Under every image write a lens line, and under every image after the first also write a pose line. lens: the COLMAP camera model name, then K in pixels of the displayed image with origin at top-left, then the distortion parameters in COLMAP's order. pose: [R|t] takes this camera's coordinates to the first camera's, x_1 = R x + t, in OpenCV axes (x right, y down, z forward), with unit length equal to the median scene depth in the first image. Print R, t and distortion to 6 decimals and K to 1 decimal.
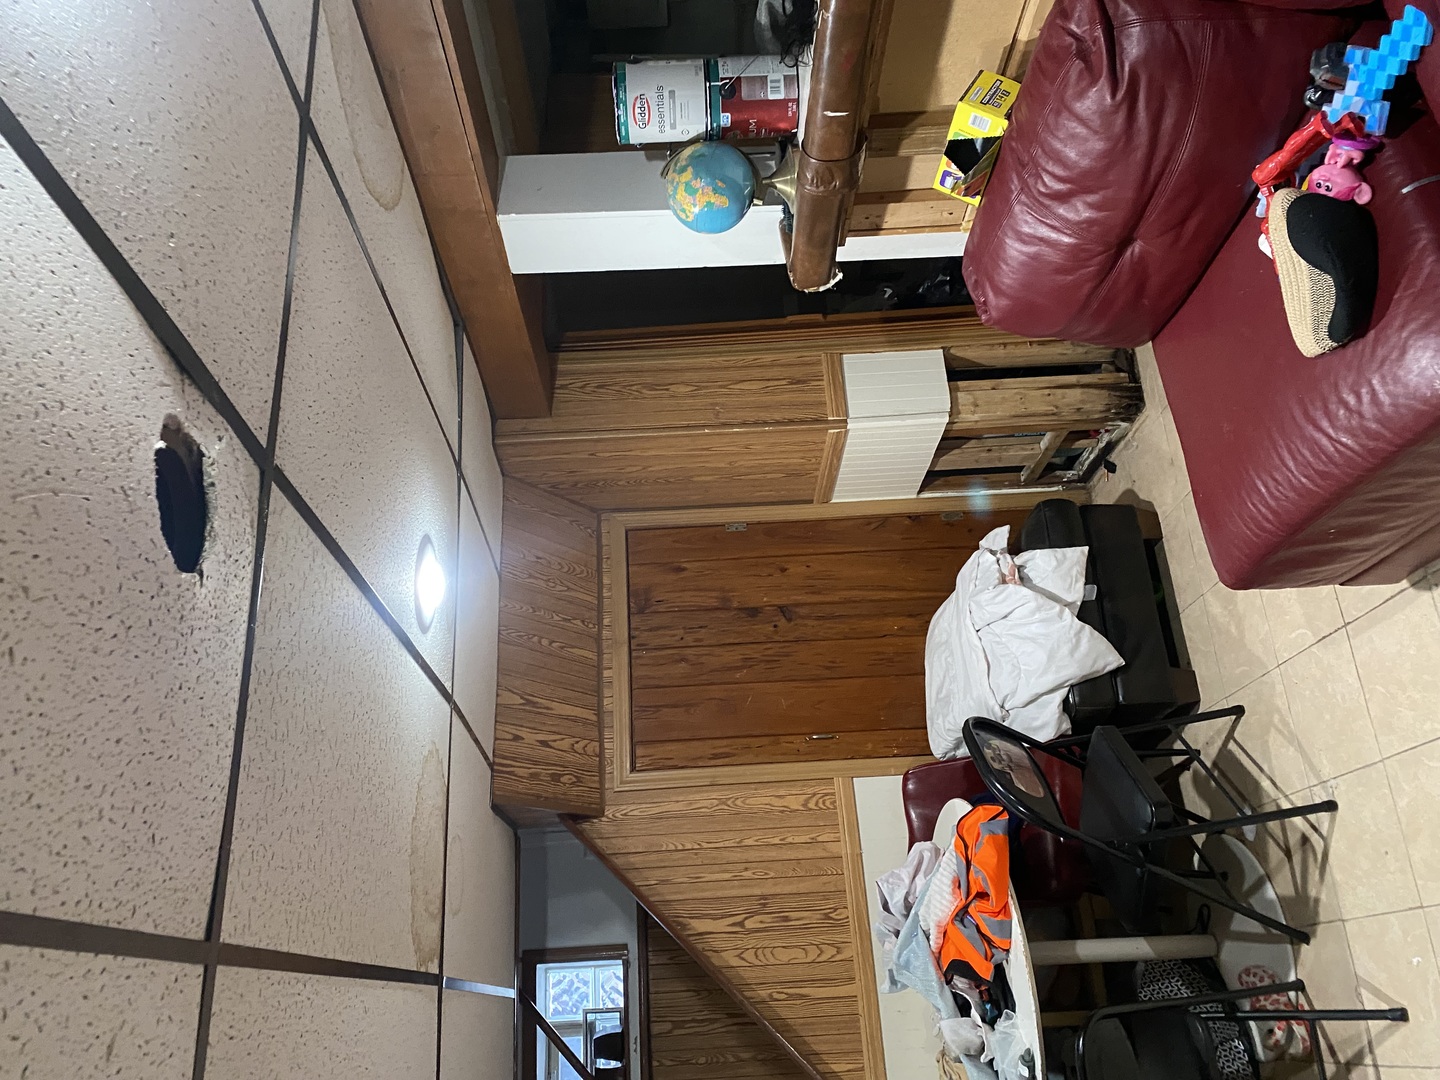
lens RADIAL K [[1130.5, 0, 694.8], [0, 1130.5, 540.6], [0, 0, 1]] dist [0.004098, -0.000040]
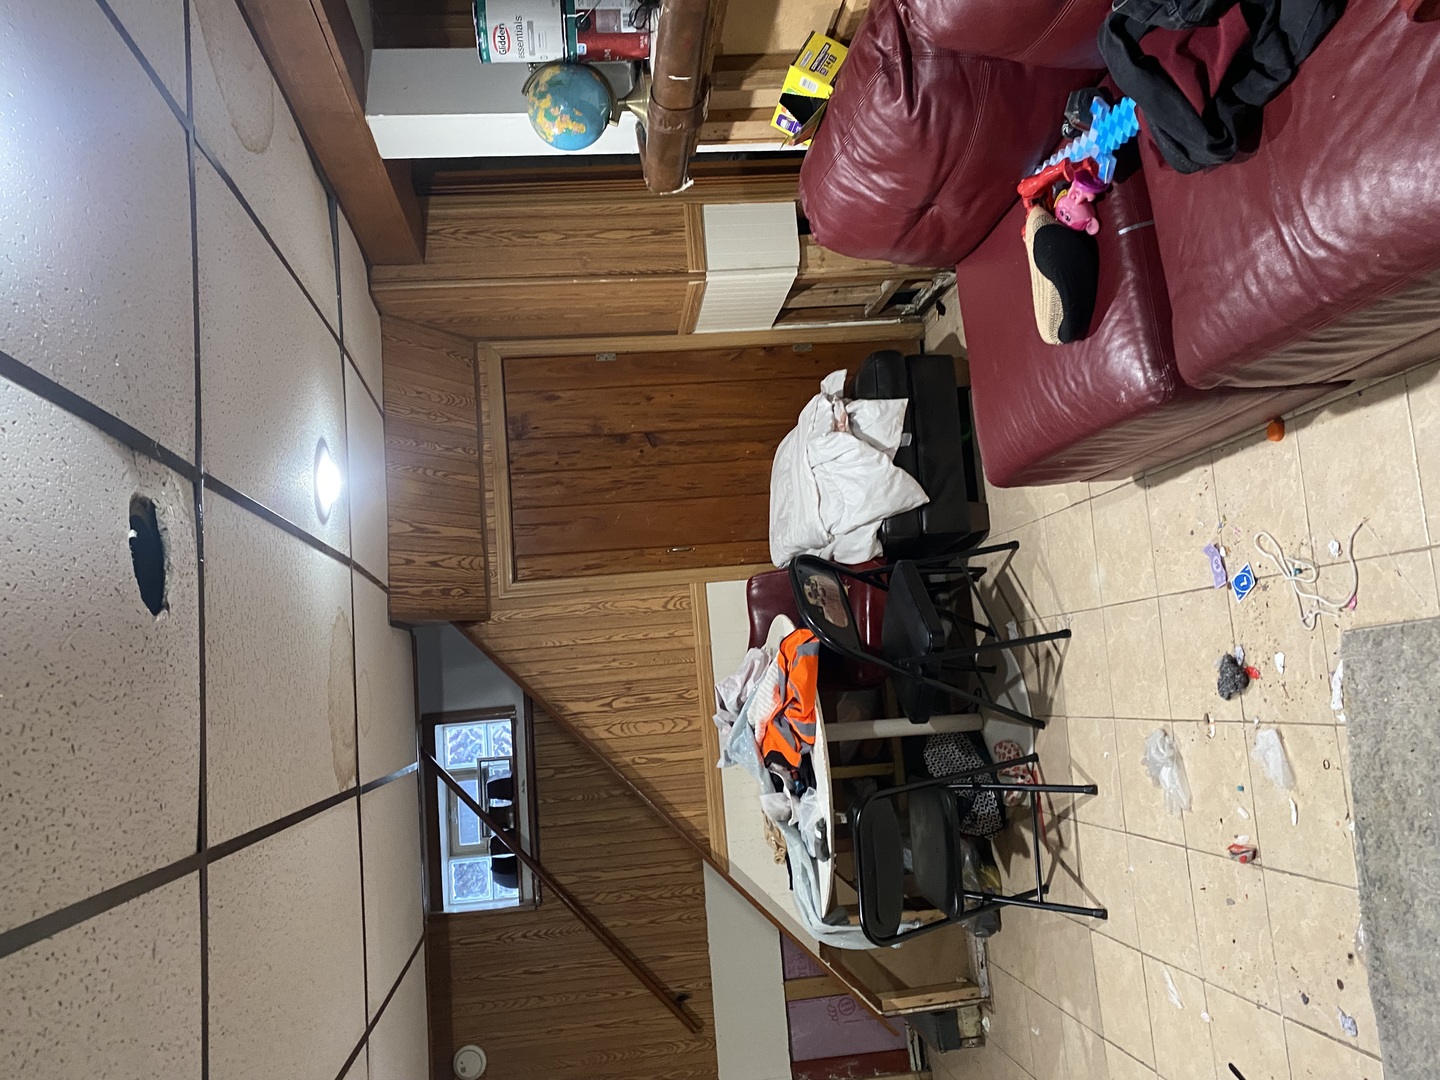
lens RADIAL K [[1110.8, 0, 720.0], [0, 1110.8, 540.0], [0, 0, 1]] dist [0.160831, -0.425582]
pose [[0.992759, -0.009310, 0.119762, 0.018592], [-0.021708, 0.966672, 0.255096, -0.146978], [-0.118145, -0.255848, 0.959470, -0.115222]]
